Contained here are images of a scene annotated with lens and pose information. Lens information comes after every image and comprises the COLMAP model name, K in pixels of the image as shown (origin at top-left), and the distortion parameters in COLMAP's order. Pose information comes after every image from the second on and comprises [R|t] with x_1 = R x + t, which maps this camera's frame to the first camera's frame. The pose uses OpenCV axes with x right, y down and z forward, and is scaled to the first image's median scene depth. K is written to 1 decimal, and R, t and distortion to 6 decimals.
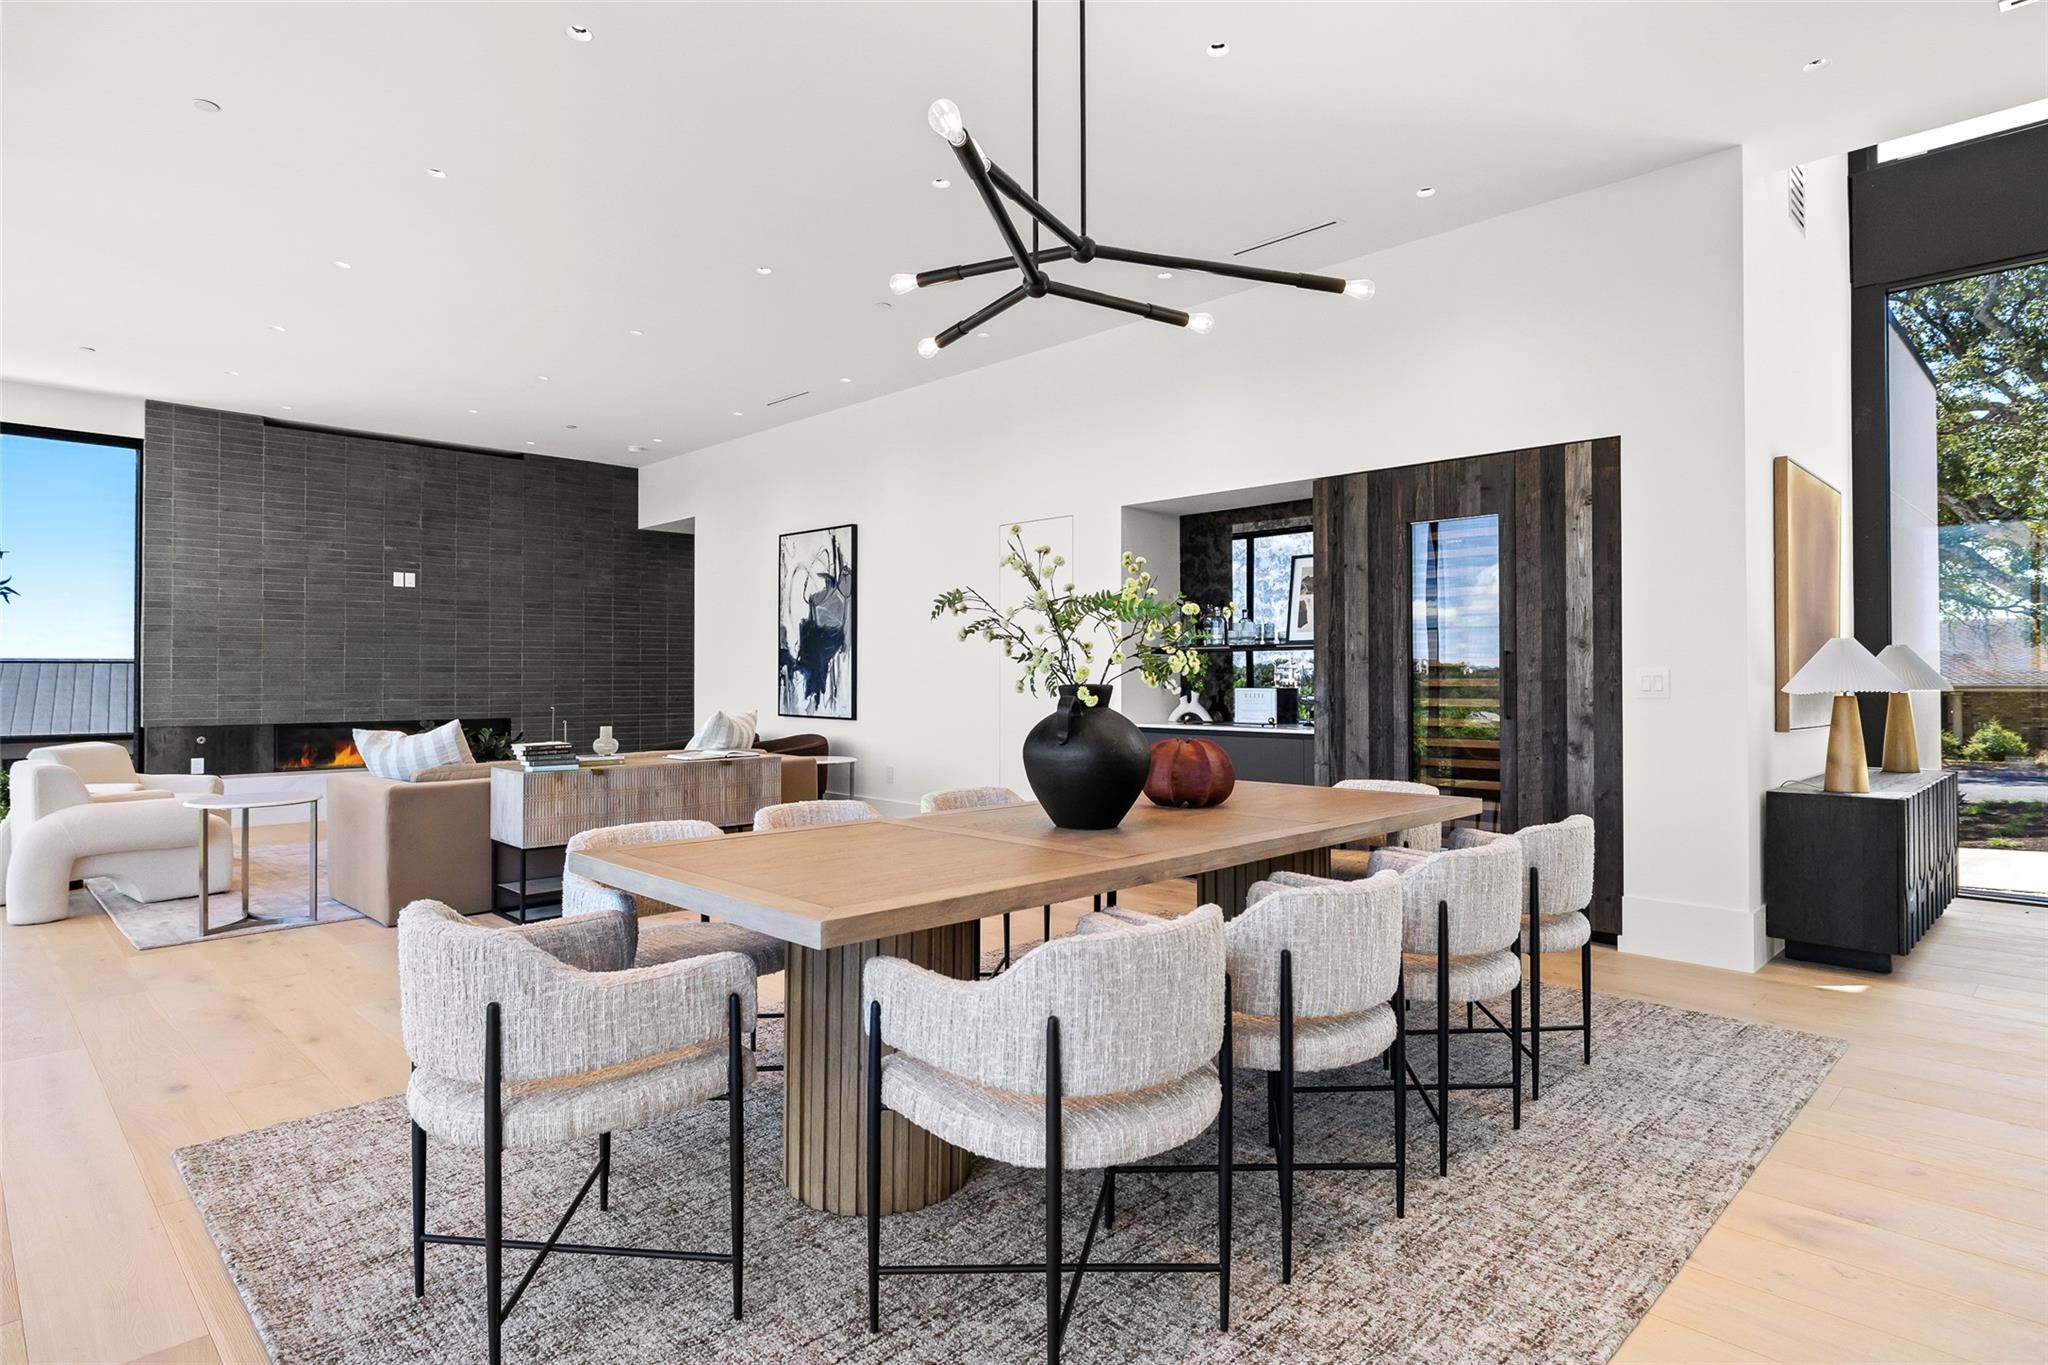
lens RADIAL K [[1103.5, 0, 1024.0], [0, 1103.5, 682.5], [0, 0, 1]] dist [0.000164, -0.000051]
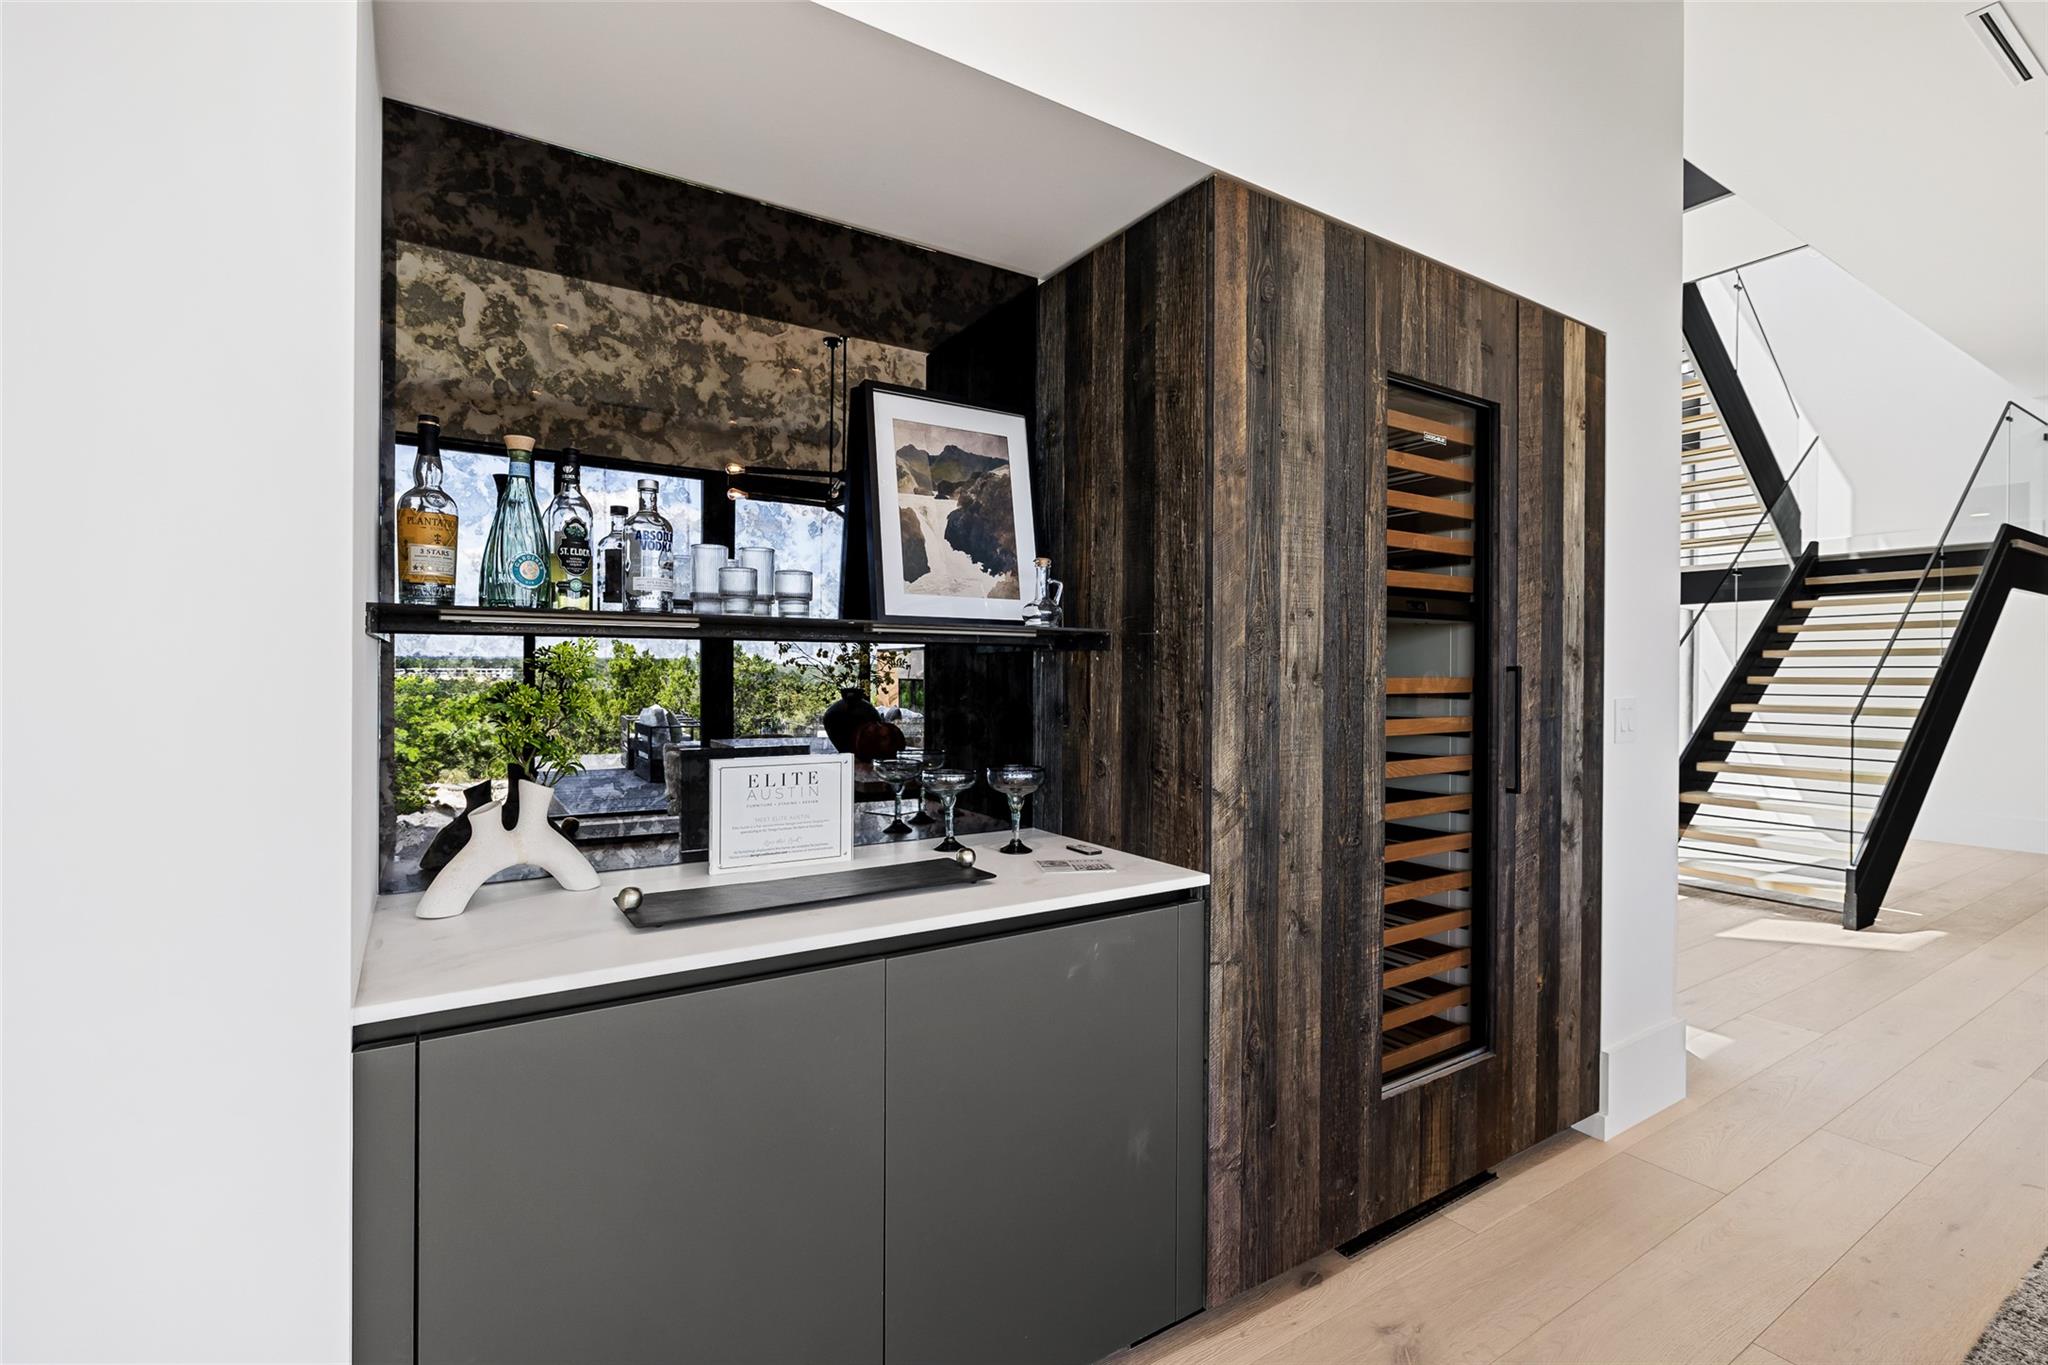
lens RADIAL K [[907.8, 0, 1024.0], [0, 907.8, 682.5], [0, 0, 1]] dist [-0.000440, -0.000047]
pose [[0.216263, -0.004473, 0.976325, -0.039679], [0.002714, 0.999988, 0.003980, -0.020929], [-0.976331, 0.001789, 0.216273, 1.030986]]
